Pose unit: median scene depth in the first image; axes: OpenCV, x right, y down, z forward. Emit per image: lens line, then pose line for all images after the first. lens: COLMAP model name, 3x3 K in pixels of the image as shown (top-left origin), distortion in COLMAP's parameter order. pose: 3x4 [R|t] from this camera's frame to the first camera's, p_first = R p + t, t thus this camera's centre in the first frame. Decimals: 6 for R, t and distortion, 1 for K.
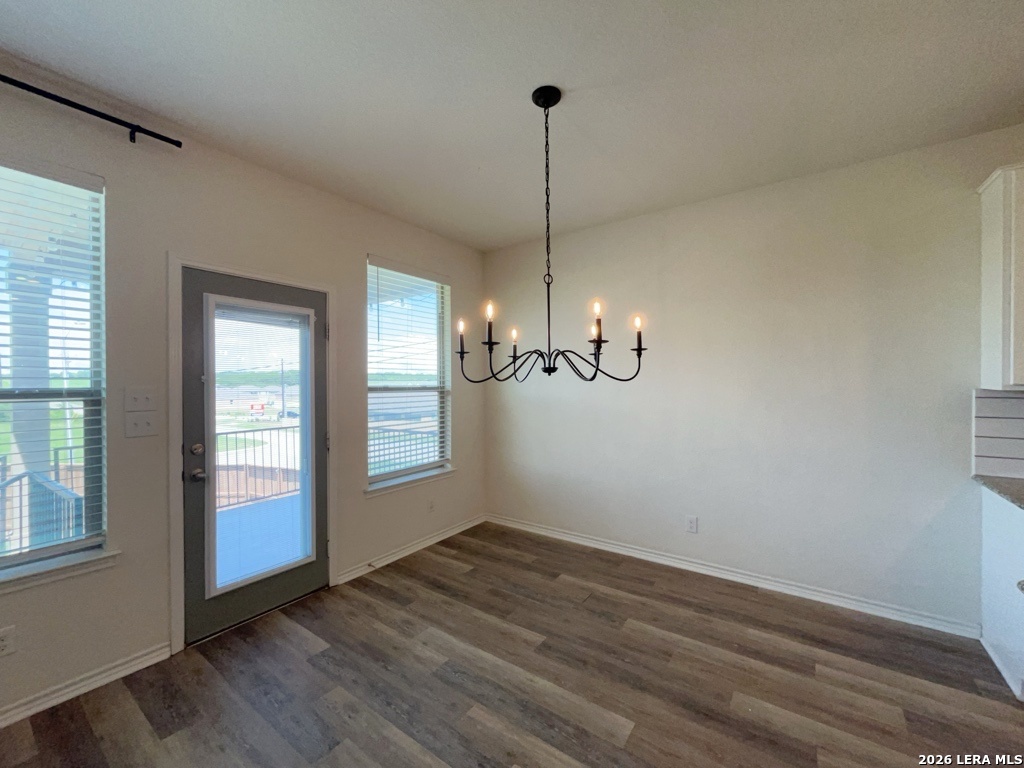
lens RADIAL K [[411.6, 0, 513.2], [0, 411.6, 386.8], [0, 0, 1]] dist [-0.000753, -0.000538]
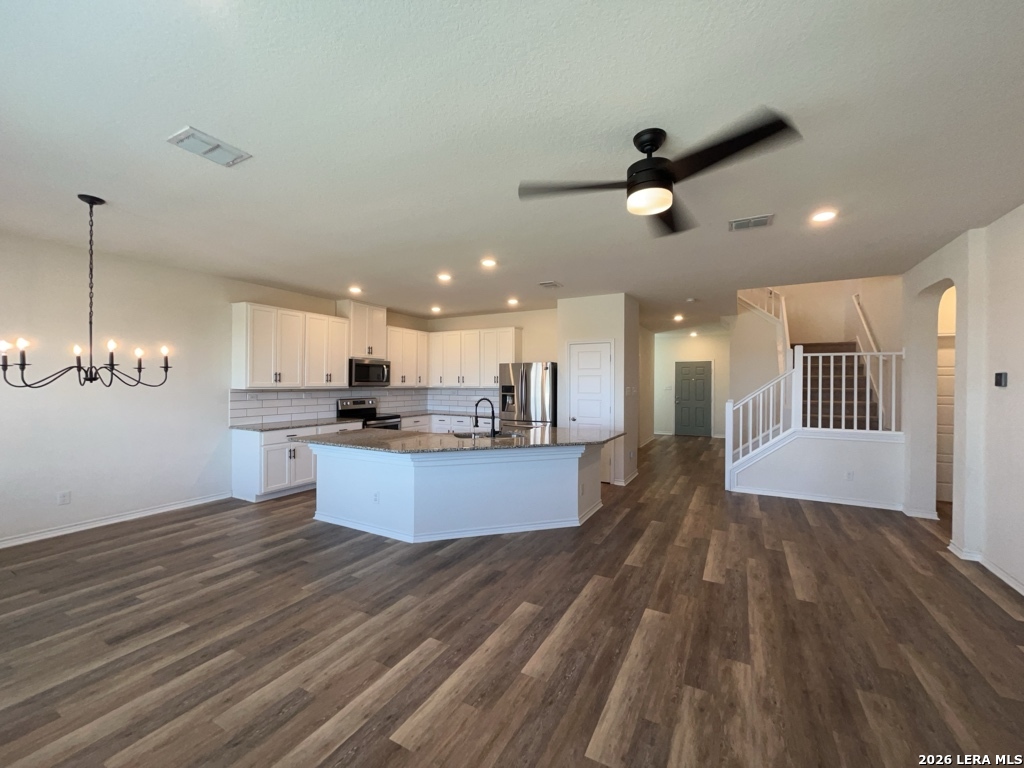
lens RADIAL K [[411.6, 0, 514.4], [0, 411.6, 380.3], [0, 0, 1]] dist [-0.000753, -0.000538]
pose [[-0.123306, 0.010957, 0.992308, -1.625397], [0.008915, 0.999911, -0.009933, -0.007608], [-0.992329, 0.007622, -0.123393, -0.364983]]
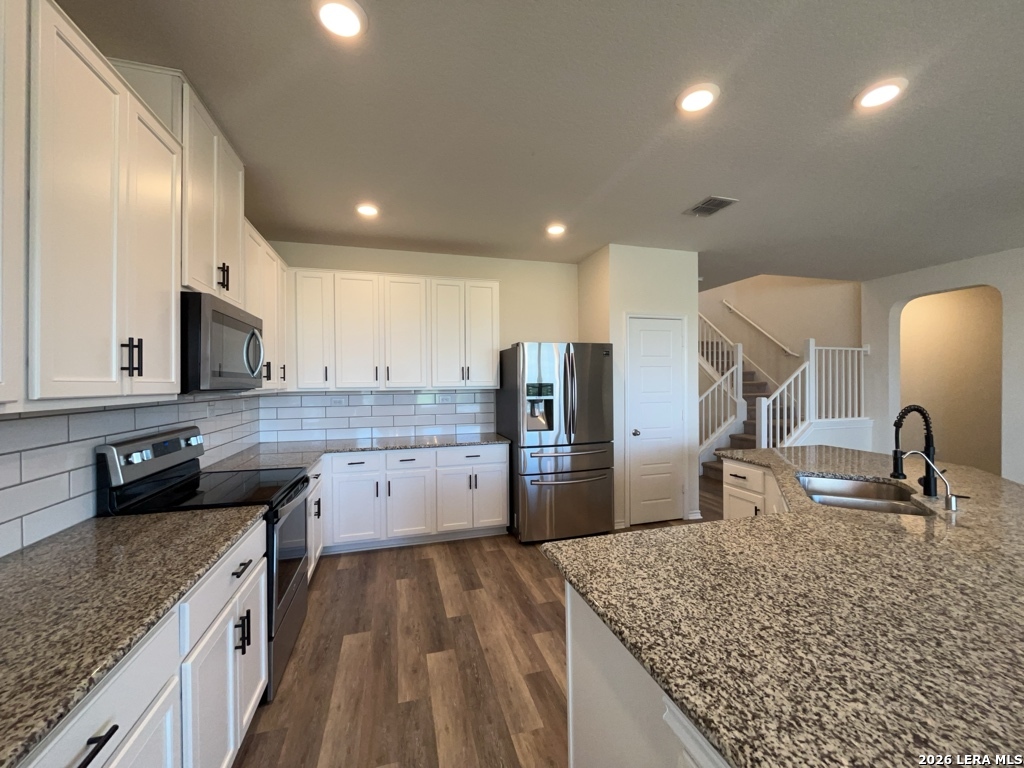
lens RADIAL K [[411.6, 0, 516.9], [0, 411.6, 385.8], [0, 0, 1]] dist [-0.000753, -0.000538]
pose [[-0.790752, 0.008213, 0.612082, 0.751599], [0.021917, 0.999649, 0.014902, -0.015852], [-0.611744, 0.025199, -0.790654, 0.818621]]
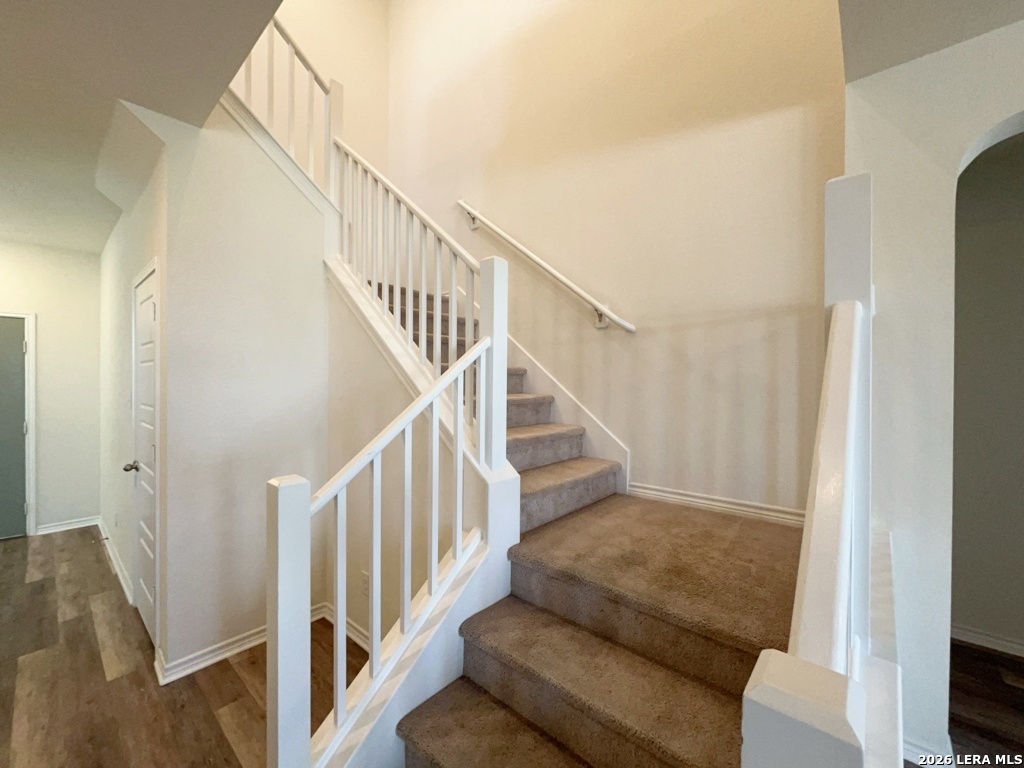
lens RADIAL K [[411.6, 0, 519.1], [0, 411.6, 388.6], [0, 0, 1]] dist [-0.000753, -0.000538]
pose [[-0.997210, -0.006772, 0.074334, 1.252039], [-0.005168, 0.999750, 0.021750, -0.002122], [-0.074463, 0.021305, -0.996996, -2.023613]]
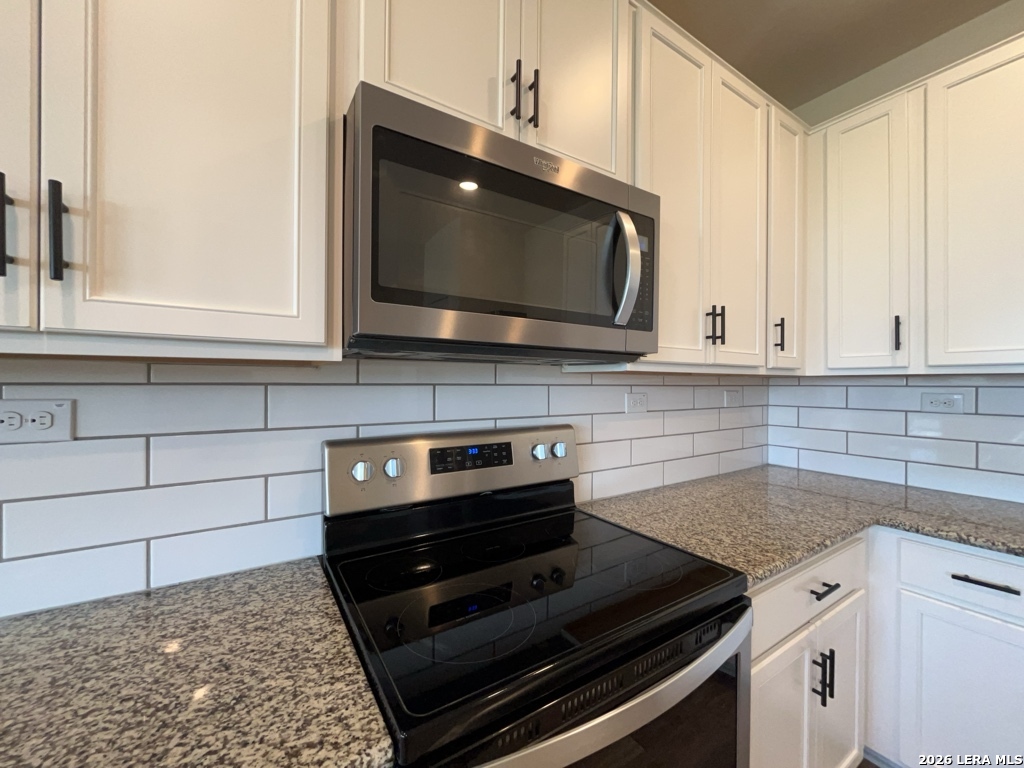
lens RADIAL K [[411.6, 0, 510.3], [0, 411.6, 388.0], [0, 0, 1]] dist [-0.000753, -0.000538]
pose [[0.367767, -0.003560, 0.929911, 1.575678], [0.006507, 0.999978, 0.001255, 0.038280], [-0.929895, 0.005590, 0.367782, 0.268048]]
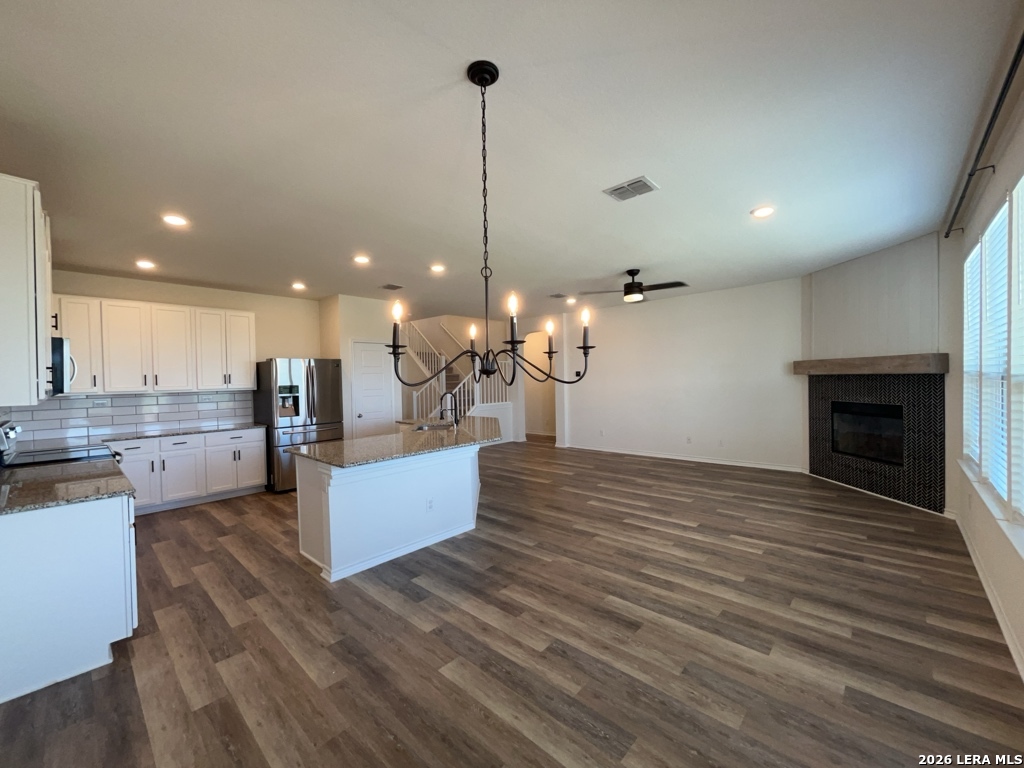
lens RADIAL K [[411.6, 0, 514.0], [0, 411.6, 387.1], [0, 0, 1]] dist [-0.000753, -0.000538]
pose [[-0.992114, 0.024087, 0.123000, -0.081259], [0.028297, 0.999068, 0.032595, -0.034118], [-0.122100, 0.035818, -0.991871, 1.908935]]
